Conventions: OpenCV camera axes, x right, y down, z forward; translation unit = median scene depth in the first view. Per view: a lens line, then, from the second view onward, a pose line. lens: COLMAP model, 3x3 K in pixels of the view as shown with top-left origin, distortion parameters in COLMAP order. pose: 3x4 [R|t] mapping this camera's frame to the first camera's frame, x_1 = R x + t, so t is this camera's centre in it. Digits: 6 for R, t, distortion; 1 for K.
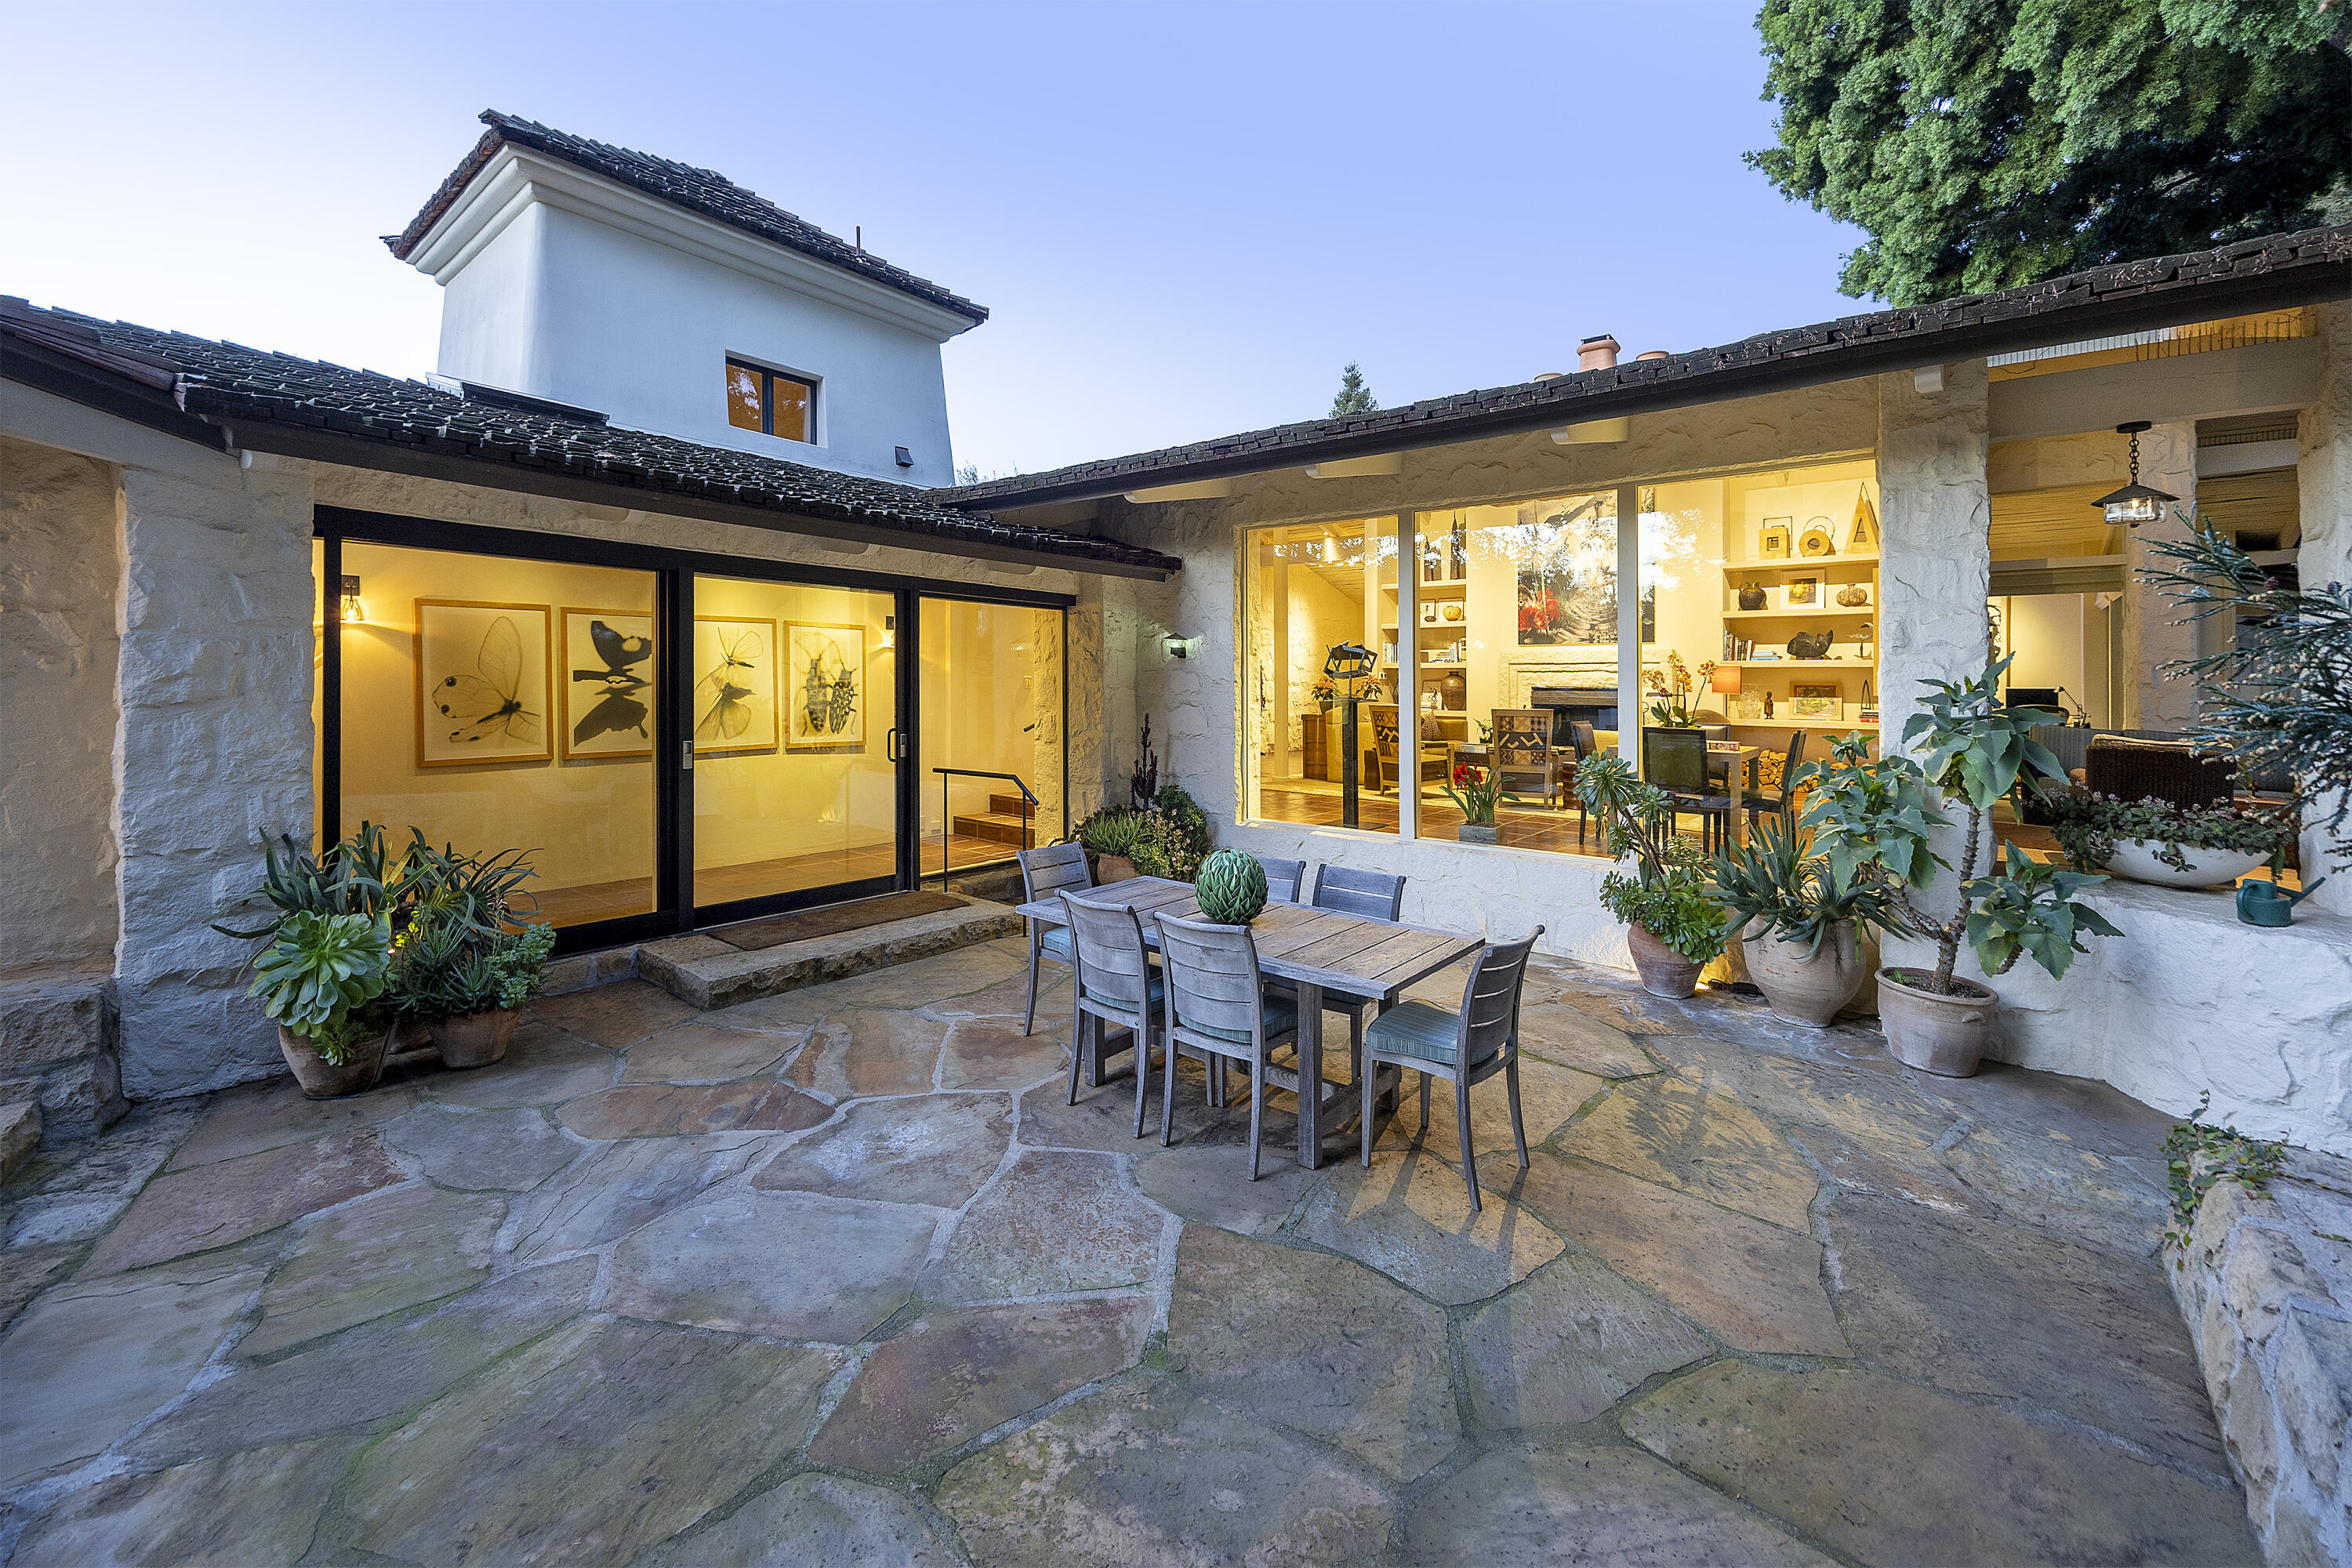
lens RADIAL K [[1180.8, 0, 1062.3], [0, 1180.8, 689.0], [0, 0, 1]] dist [0.013339, 0.000739]
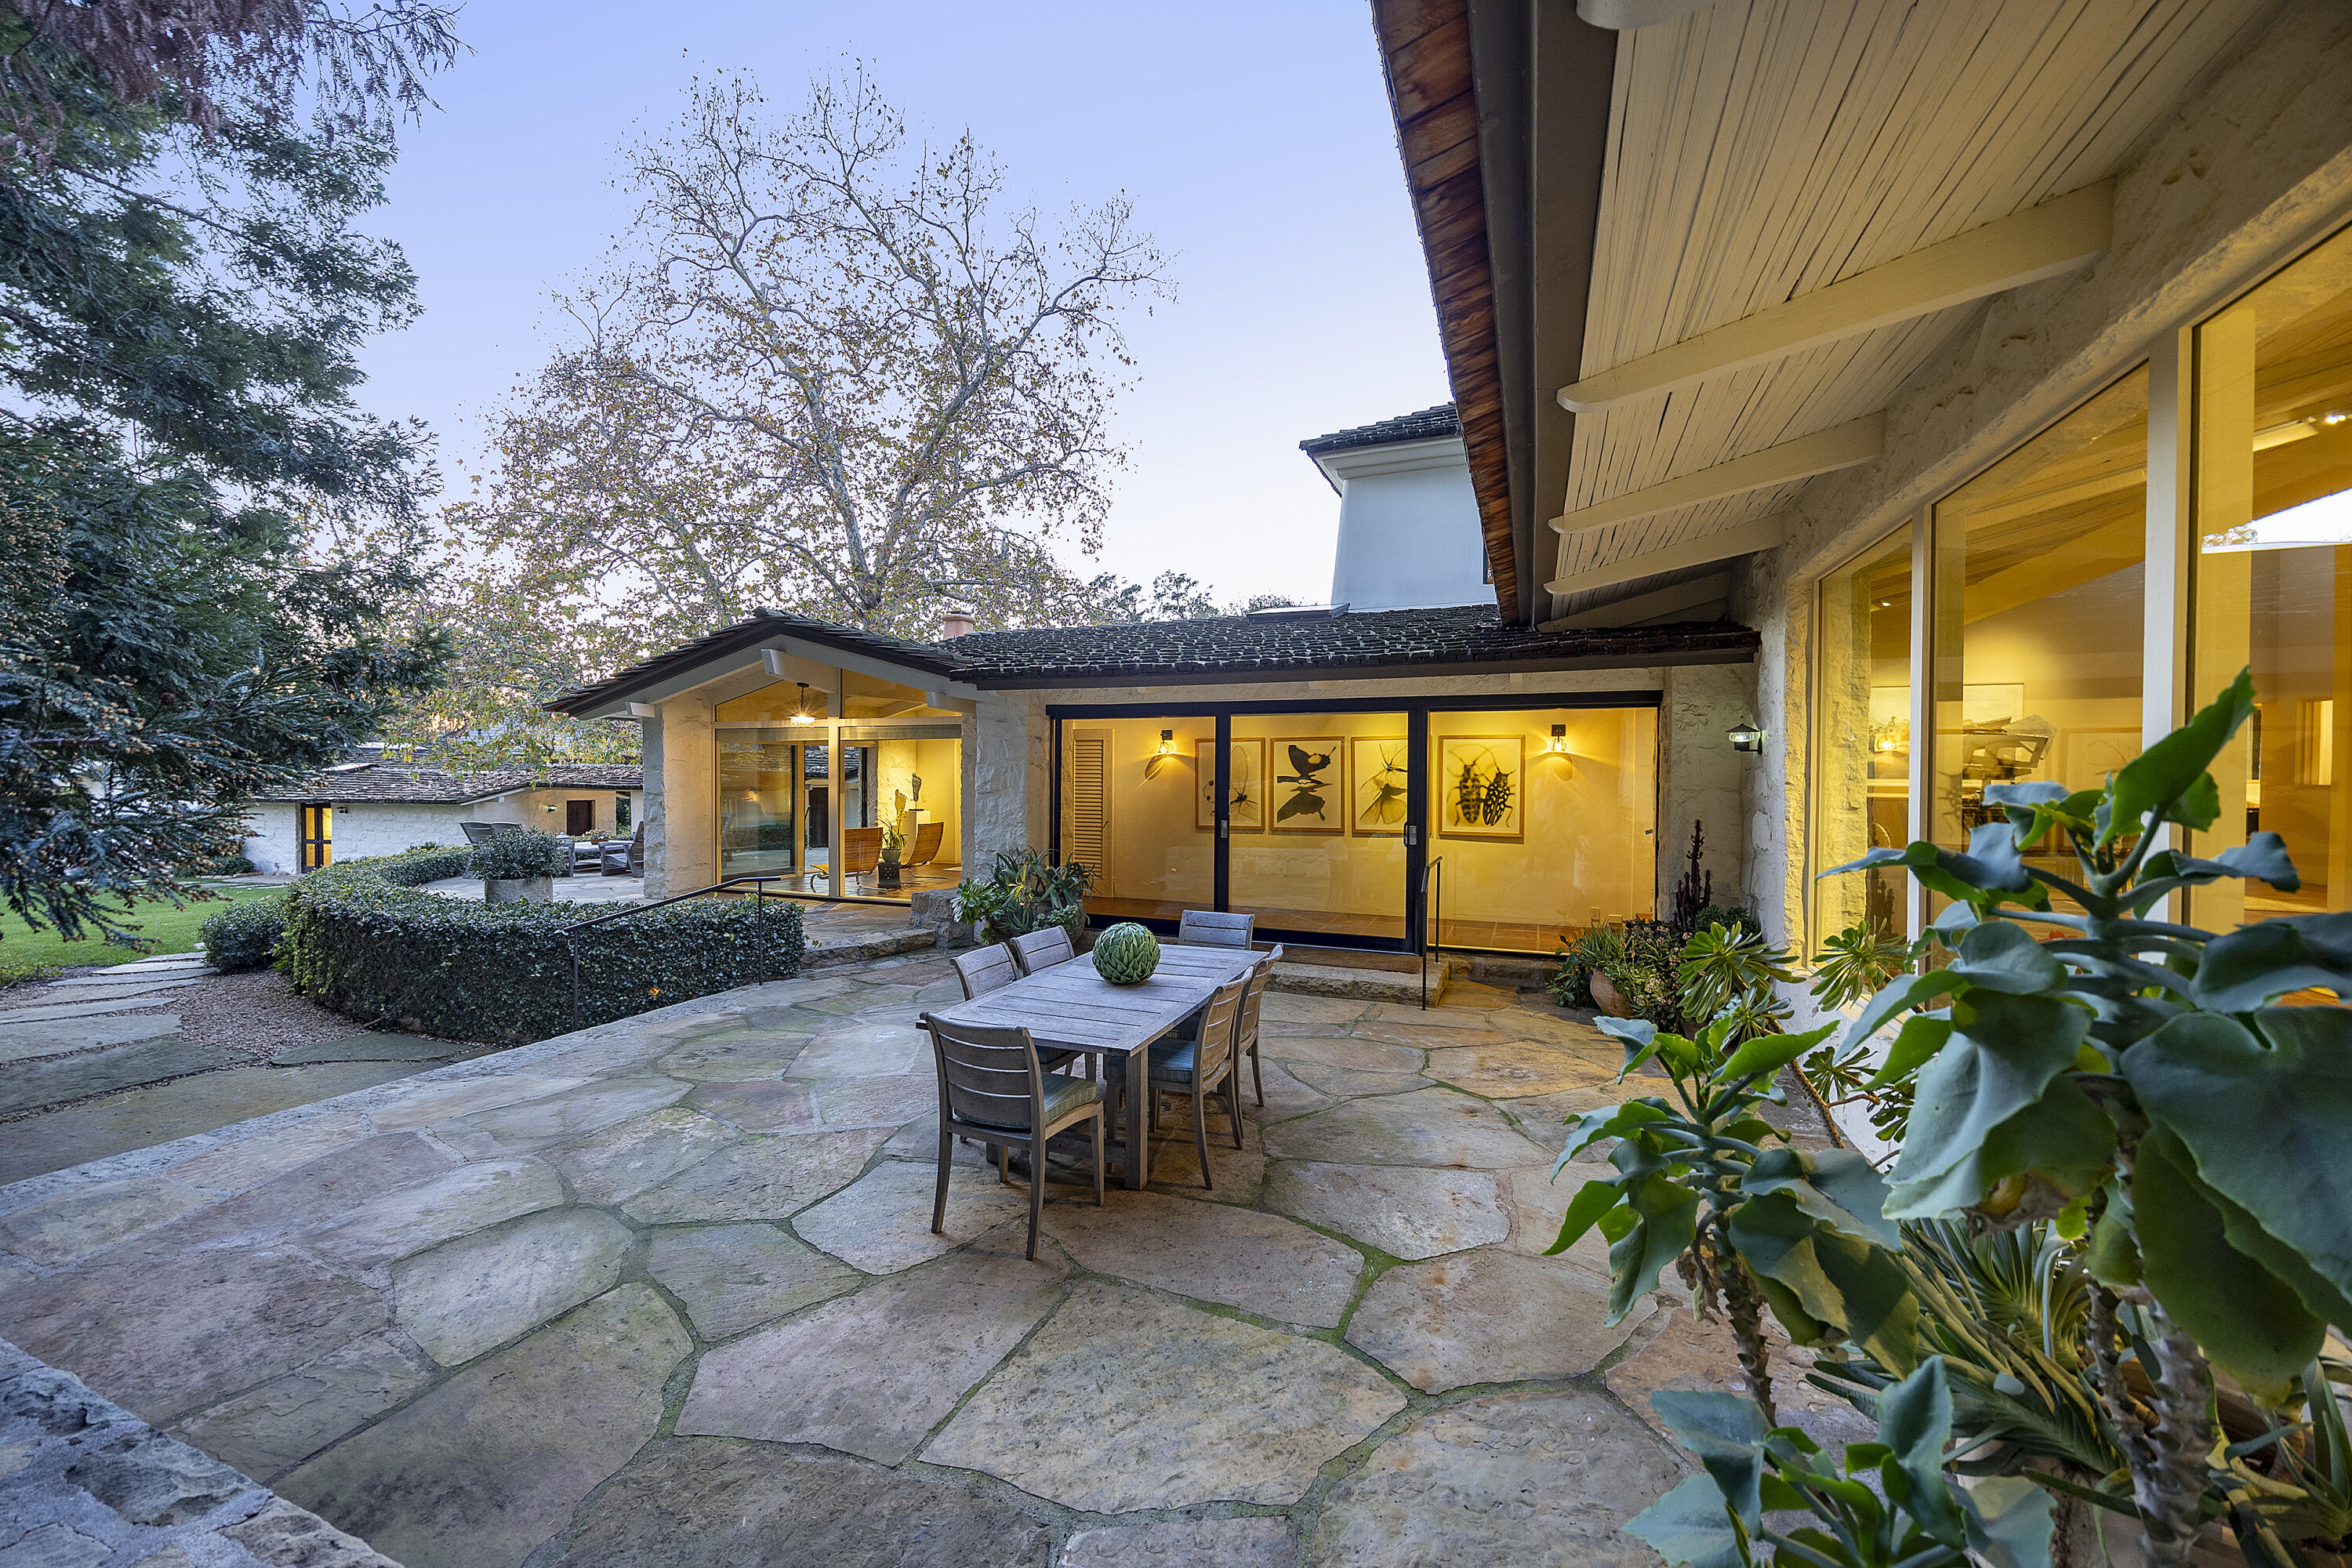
lens RADIAL K [[843.9, 0, 1178.3], [0, 843.9, 792.4], [0, 0, 1]] dist [0.000886, -0.000002]
pose [[0.262864, 0.011638, -0.964763, 0.750853], [-0.003897, 0.999932, 0.011000, -0.006312], [0.964825, 0.000868, 0.262891, 0.620876]]
